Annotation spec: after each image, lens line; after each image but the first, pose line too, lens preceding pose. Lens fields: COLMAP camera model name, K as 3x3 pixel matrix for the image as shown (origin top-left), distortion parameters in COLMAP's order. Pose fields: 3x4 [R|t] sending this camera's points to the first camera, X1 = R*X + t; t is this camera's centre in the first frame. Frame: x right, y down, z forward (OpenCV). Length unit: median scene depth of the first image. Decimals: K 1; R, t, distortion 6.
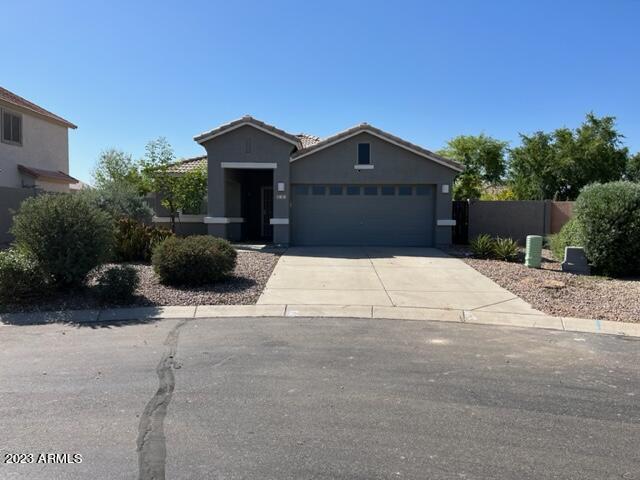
lens RADIAL K [[481.6, 0, 320.0], [0, 481.6, 240.0], [0, 0, 1]] dist [0.051138, -0.005899]
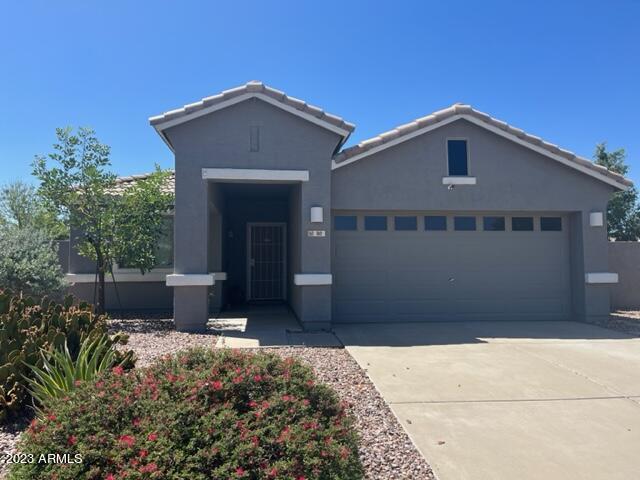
lens RADIAL K [[481.6, 0, 320.0], [0, 481.6, 240.0], [0, 0, 1]] dist [0.051138, -0.005899]
pose [[0.991551, -0.004603, 0.129637, -0.144794], [0.017411, 0.995050, -0.097839, -0.029973], [-0.128544, 0.099269, 0.986723, 0.468874]]
